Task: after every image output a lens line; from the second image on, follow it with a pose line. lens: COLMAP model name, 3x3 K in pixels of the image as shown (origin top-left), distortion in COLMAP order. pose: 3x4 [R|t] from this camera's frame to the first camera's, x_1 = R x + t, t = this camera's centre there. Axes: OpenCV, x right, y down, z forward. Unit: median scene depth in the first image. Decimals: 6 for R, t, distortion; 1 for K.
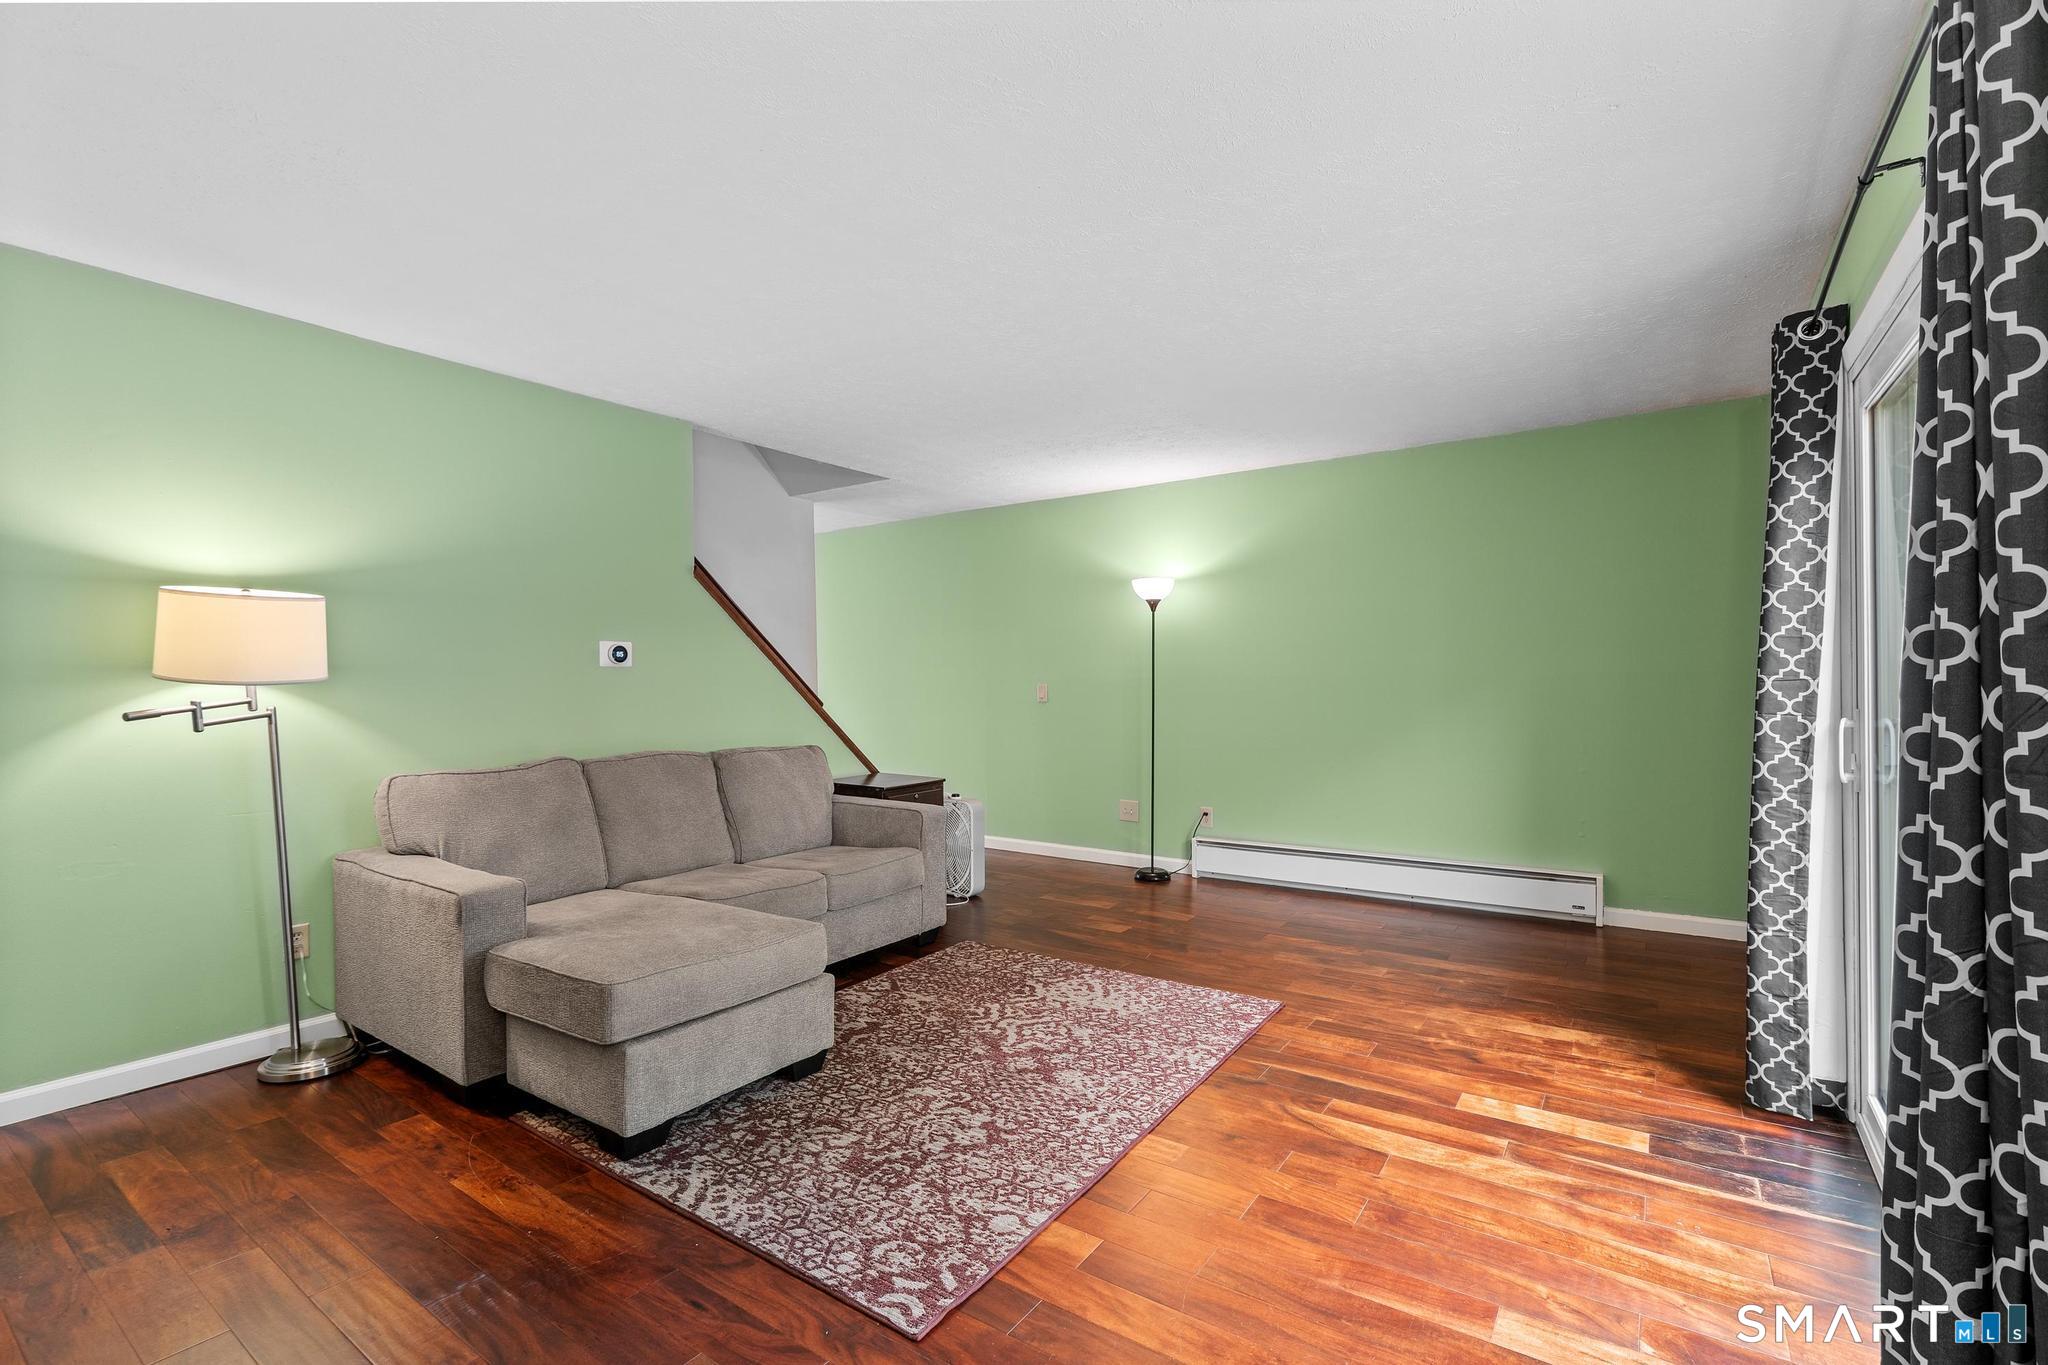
lens RADIAL K [[920.9, 0, 1015.0], [0, 920.9, 689.4], [0, 0, 1]] dist [-0.006438, 0.000368]
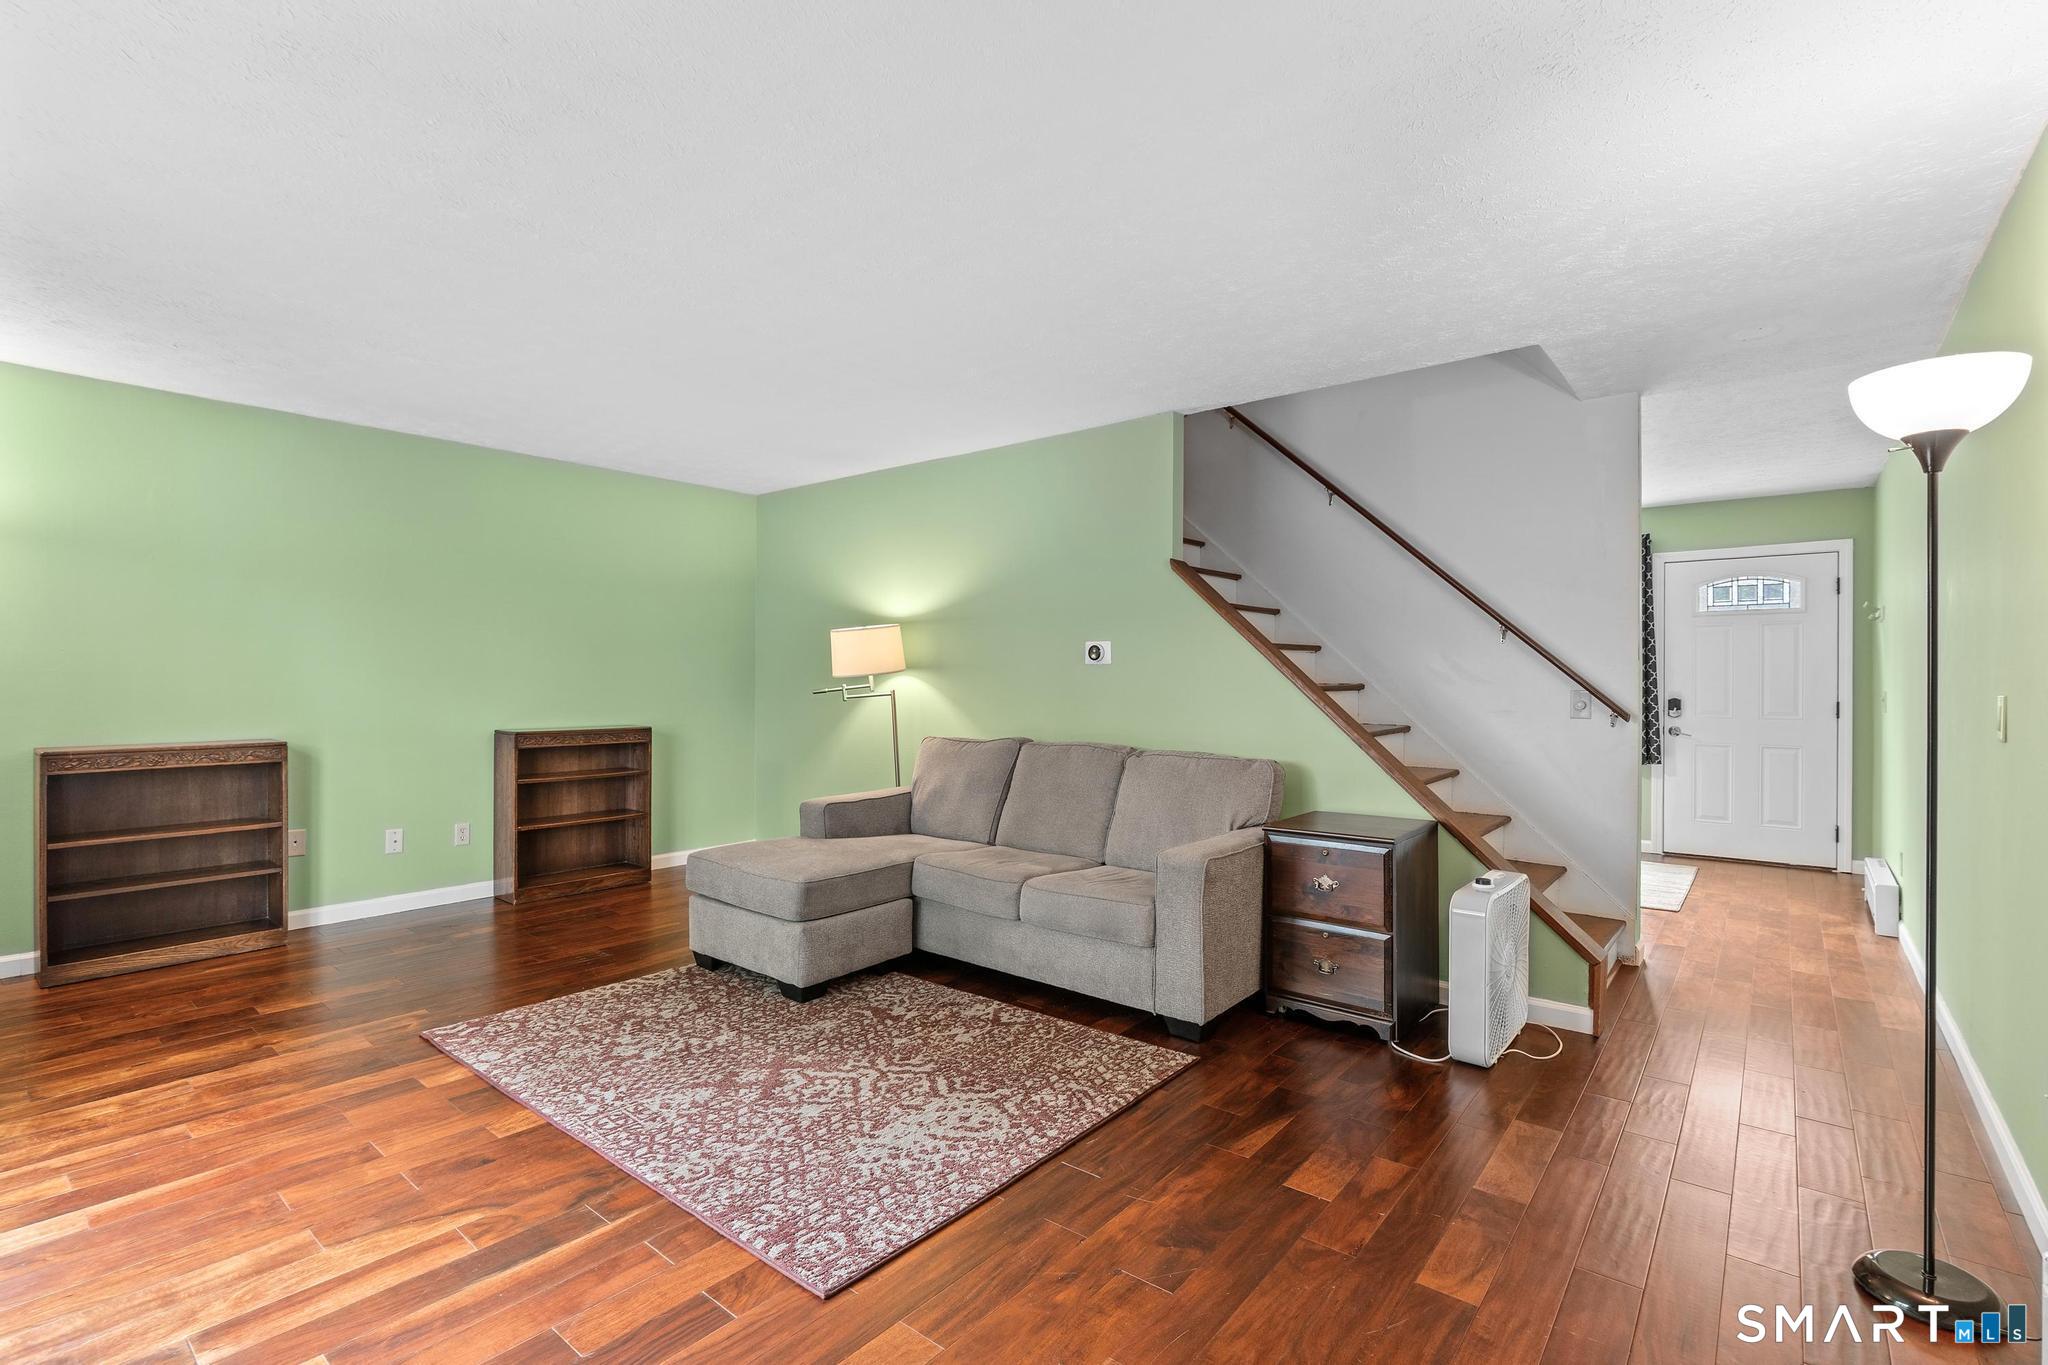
lens RADIAL K [[925.4, 0, 1011.0], [0, 925.4, 678.5], [0, 0, 1]] dist [-0.004318, -0.000178]
pose [[-0.082729, 0.004697, -0.996561, 0.941450], [-0.013032, 0.999898, 0.005795, -0.018372], [0.996487, 0.013467, -0.082660, 1.335441]]
